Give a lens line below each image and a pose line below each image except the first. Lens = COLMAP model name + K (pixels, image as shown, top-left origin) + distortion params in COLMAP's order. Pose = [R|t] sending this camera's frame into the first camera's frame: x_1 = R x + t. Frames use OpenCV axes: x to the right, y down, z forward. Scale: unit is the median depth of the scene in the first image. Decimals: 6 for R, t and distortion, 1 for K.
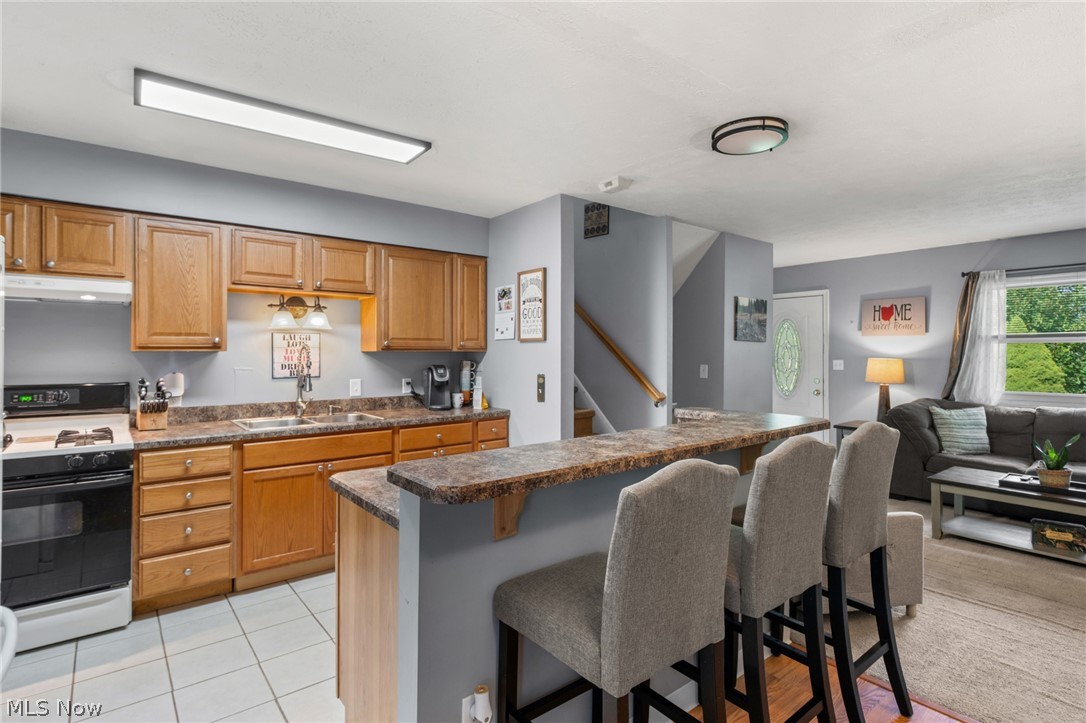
lens RADIAL K [[546.4, 0, 544.0], [0, 546.4, 355.4], [0, 0, 1]] dist [-0.001971, -0.000239]
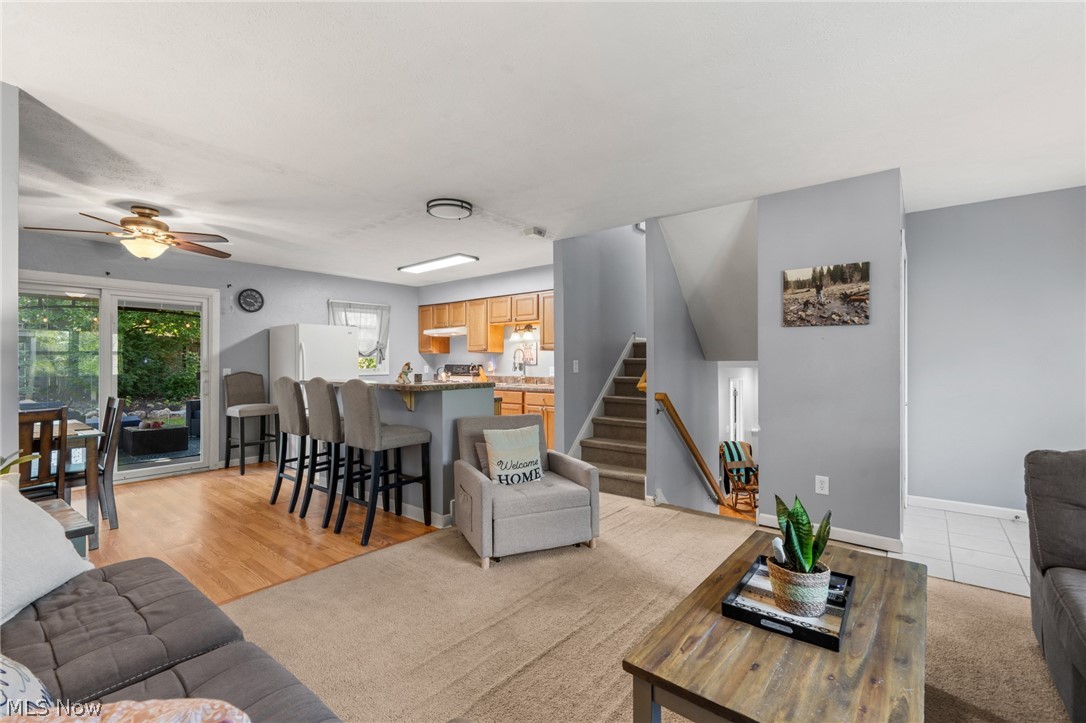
lens RADIAL K [[472.6, 0, 540.4], [0, 472.6, 360.2], [0, 0, 1]] dist [0.000496, 0.000283]
pose [[0.213665, -0.006524, -0.976885, 1.272447], [-0.002402, 0.999971, -0.007204, 0.036740], [0.976904, 0.003885, 0.213643, 0.681869]]
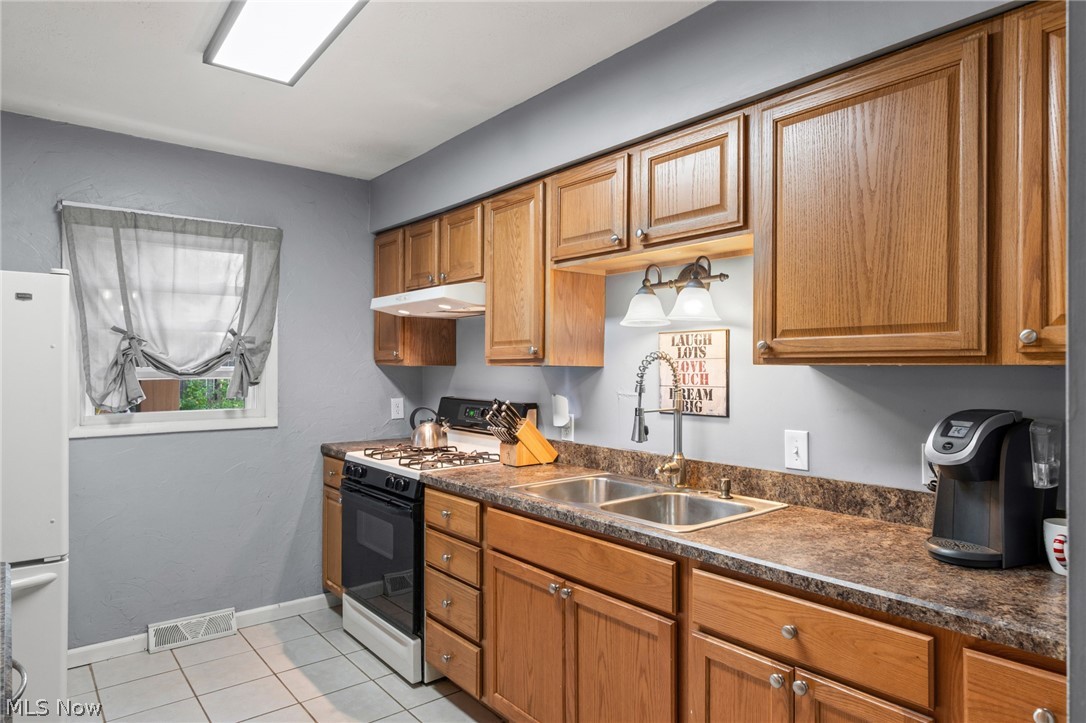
lens RADIAL K [[655.9, 0, 541.7], [0, 655.9, 363.6], [0, 0, 1]] dist [0.010702, 0.000454]
pose [[0.005878, -0.008041, -0.999950, 0.192104], [-0.010387, 0.999913, -0.008102, -0.002622], [0.999929, 0.010434, 0.005794, 0.860091]]
